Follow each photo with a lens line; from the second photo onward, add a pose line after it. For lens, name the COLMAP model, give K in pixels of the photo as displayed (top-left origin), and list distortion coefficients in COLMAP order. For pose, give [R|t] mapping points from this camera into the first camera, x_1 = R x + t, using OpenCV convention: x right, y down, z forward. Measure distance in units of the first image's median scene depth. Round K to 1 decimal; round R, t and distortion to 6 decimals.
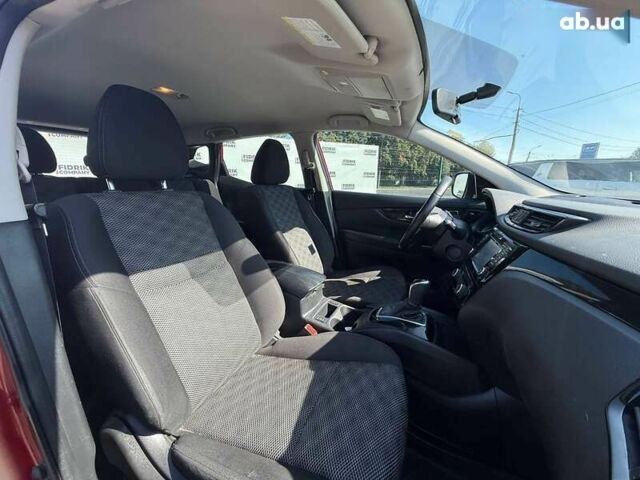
lens RADIAL K [[452.1, 0, 322.9], [0, 452.1, 242.0], [0, 0, 1]] dist [-0.008055, -0.005552]
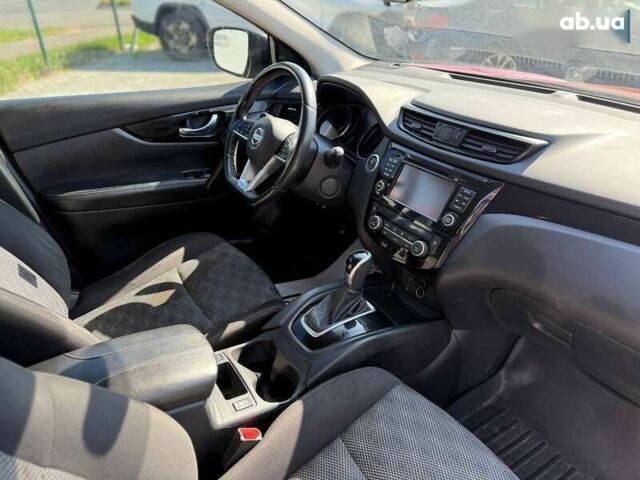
lens RADIAL K [[452.1, 0, 322.9], [0, 452.1, 242.0], [0, 0, 1]] dist [-0.008055, -0.005552]
pose [[0.258010, -0.512039, 0.819297, -0.355916], [-0.005024, 0.847286, 0.531113, -0.303638], [-0.966129, -0.141148, 0.216036, 0.969481]]
